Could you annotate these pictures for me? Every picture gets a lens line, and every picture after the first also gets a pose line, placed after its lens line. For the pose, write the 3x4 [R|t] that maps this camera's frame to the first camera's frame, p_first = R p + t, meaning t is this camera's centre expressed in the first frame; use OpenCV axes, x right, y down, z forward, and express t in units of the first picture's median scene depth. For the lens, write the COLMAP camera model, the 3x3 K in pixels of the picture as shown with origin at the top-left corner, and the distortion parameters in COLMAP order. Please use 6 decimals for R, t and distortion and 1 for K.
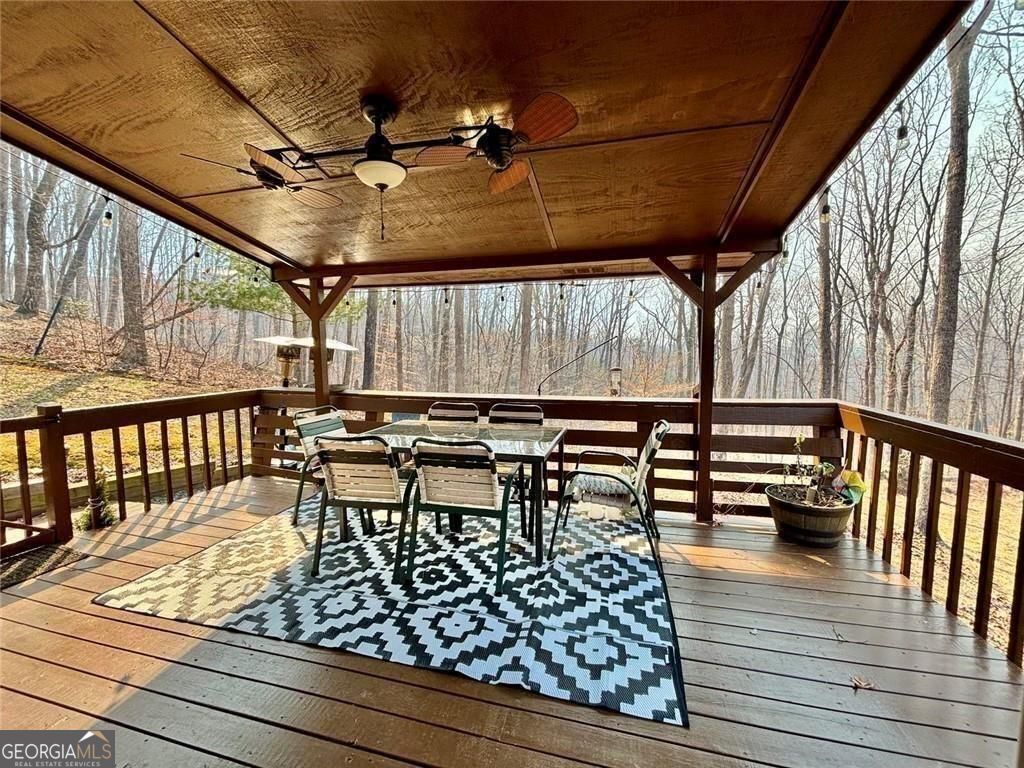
lens RADIAL K [[411.0, 0, 509.8], [0, 411.0, 386.5], [0, 0, 1]] dist [0.001789, -0.001136]
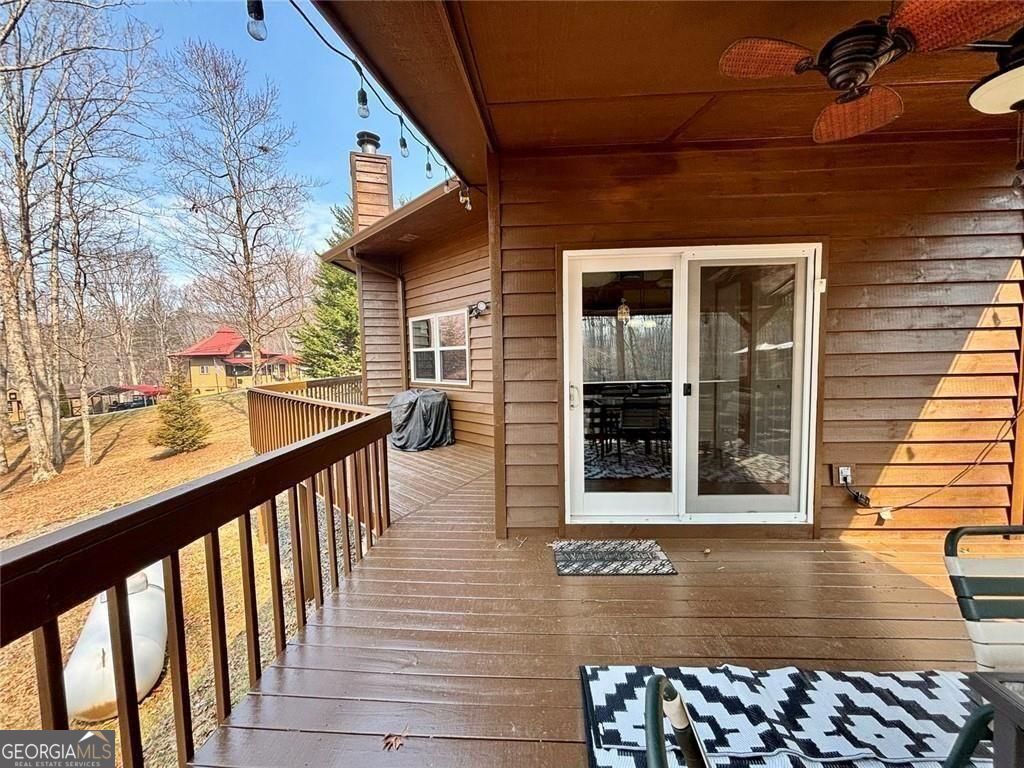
lens RADIAL K [[411.0, 0, 509.8], [0, 411.0, 385.2], [0, 0, 1]] dist [0.001789, -0.001136]
pose [[-0.979025, 0.050320, -0.197428, 0.549236], [0.016421, 0.985357, 0.169713, -0.139614], [0.203077, 0.162912, -0.965515, 1.309984]]
